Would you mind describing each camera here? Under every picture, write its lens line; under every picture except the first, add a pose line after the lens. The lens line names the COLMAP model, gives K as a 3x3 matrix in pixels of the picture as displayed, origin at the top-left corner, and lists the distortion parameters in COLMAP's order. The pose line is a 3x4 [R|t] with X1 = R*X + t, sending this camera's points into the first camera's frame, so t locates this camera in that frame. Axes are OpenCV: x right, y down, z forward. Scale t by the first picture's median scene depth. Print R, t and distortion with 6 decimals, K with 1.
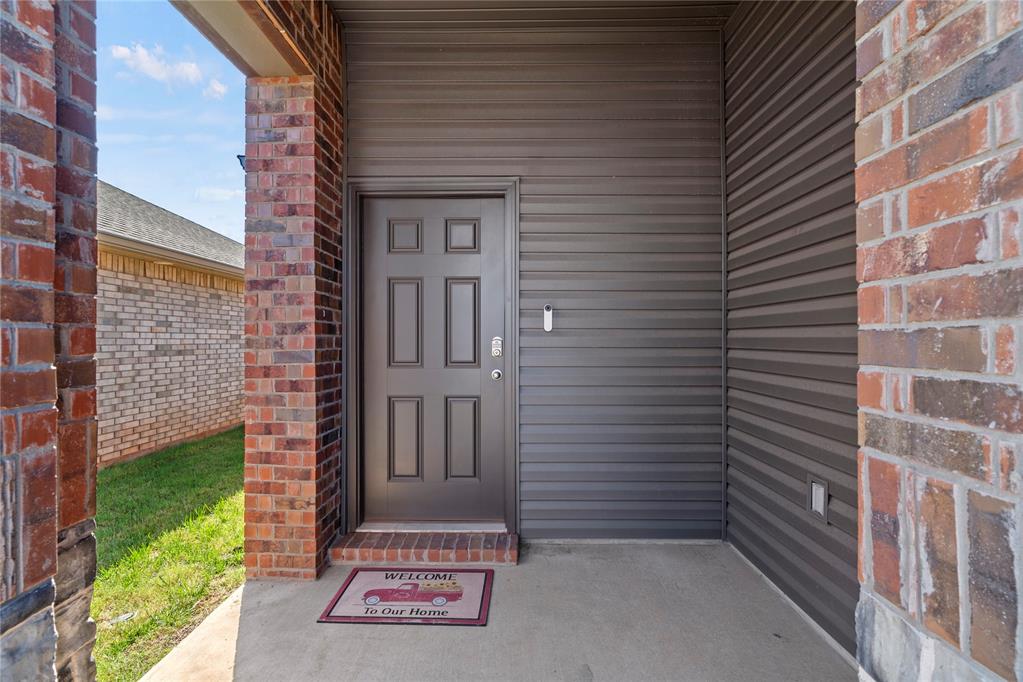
lens RADIAL K [[457.8, 0, 511.5], [0, 457.8, 341.0], [0, 0, 1]] dist [-0.001844, -0.005980]
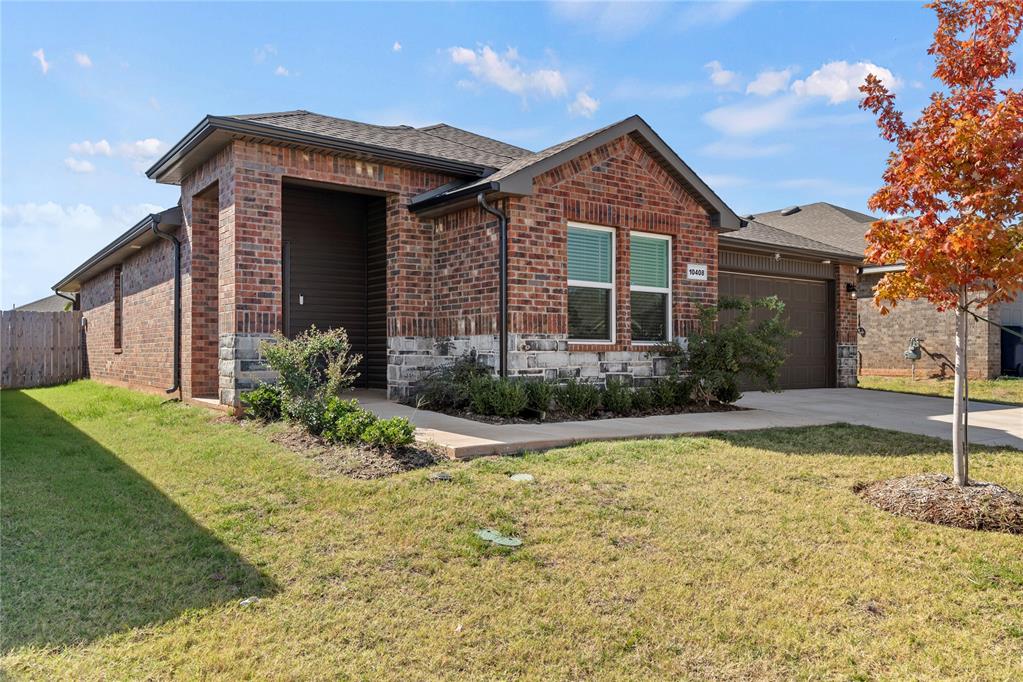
lens RADIAL K [[737.6, 0, 513.6], [0, 737.6, 352.4], [0, 0, 1]] dist [0.003752, 0.001390]
pose [[0.801411, 0.003321, 0.598105, -1.592226], [0.000411, 0.999981, -0.006103, 0.301472], [-0.598114, 0.005136, 0.801394, -3.305888]]
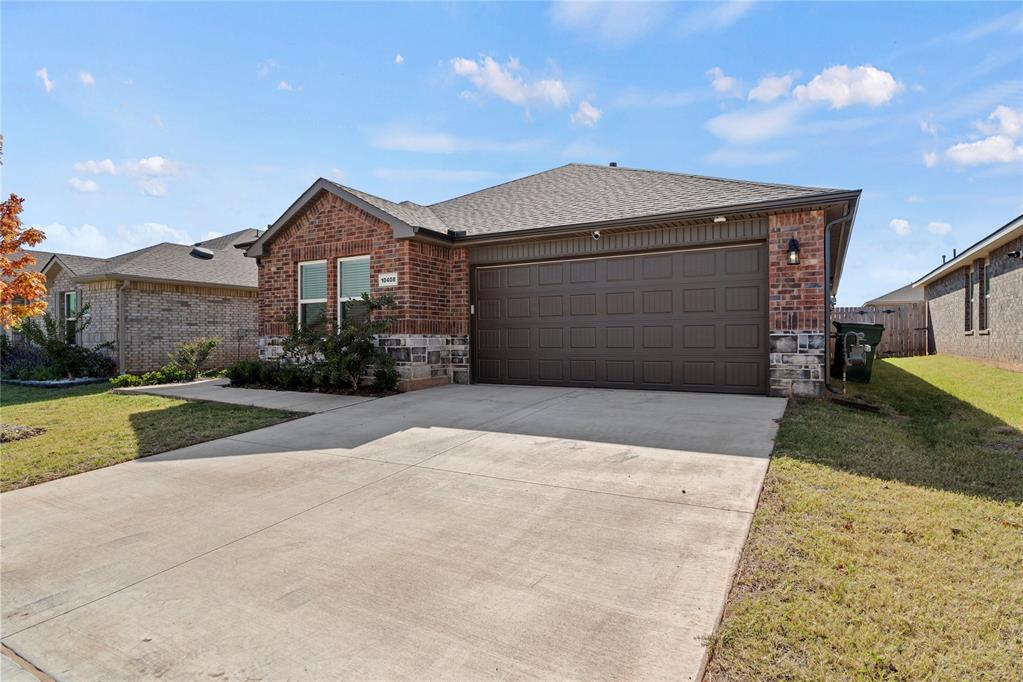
lens RADIAL K [[555.8, 0, 511.5], [0, 555.8, 341.0], [0, 0, 1]] dist [-0.001852, -0.000189]
pose [[0.868881, -0.003415, -0.495009, 4.511414], [0.002681, 0.999994, -0.002192, 0.248276], [0.495013, 0.000577, 0.868885, -3.458255]]
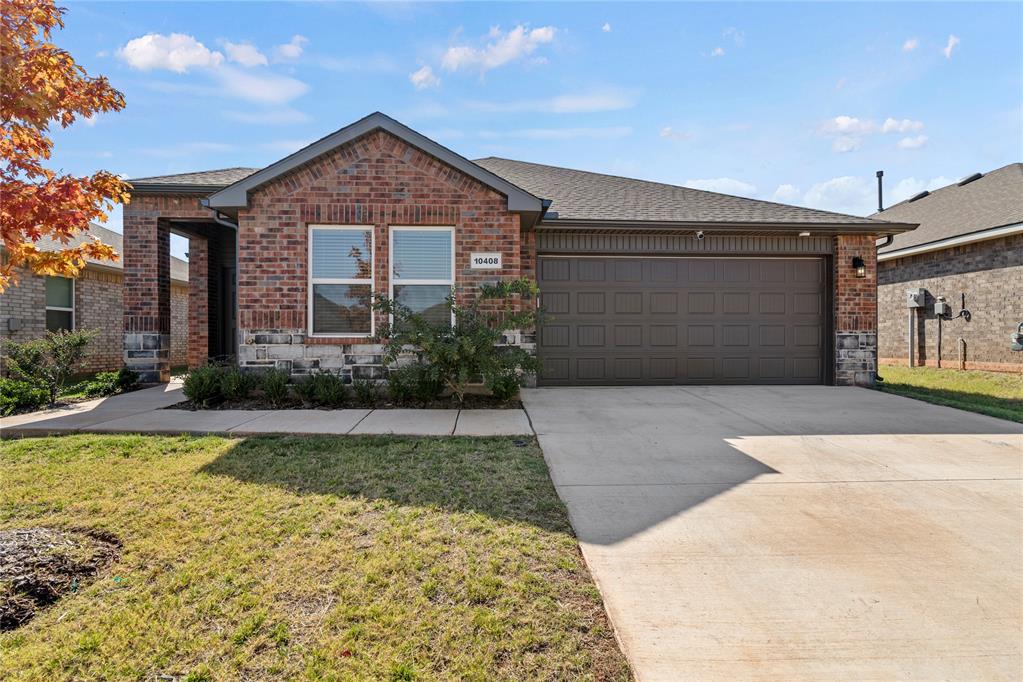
lens RADIAL K [[519.4, 0, 511.5], [0, 519.4, 341.0], [0, 0, 1]] dist [-0.003260, 0.000030]
pose [[0.998122, -0.000136, 0.061257, 1.796931], [0.000143, 1.000000, -0.000105, 0.255595], [-0.061257, 0.000114, 0.998122, -3.402880]]
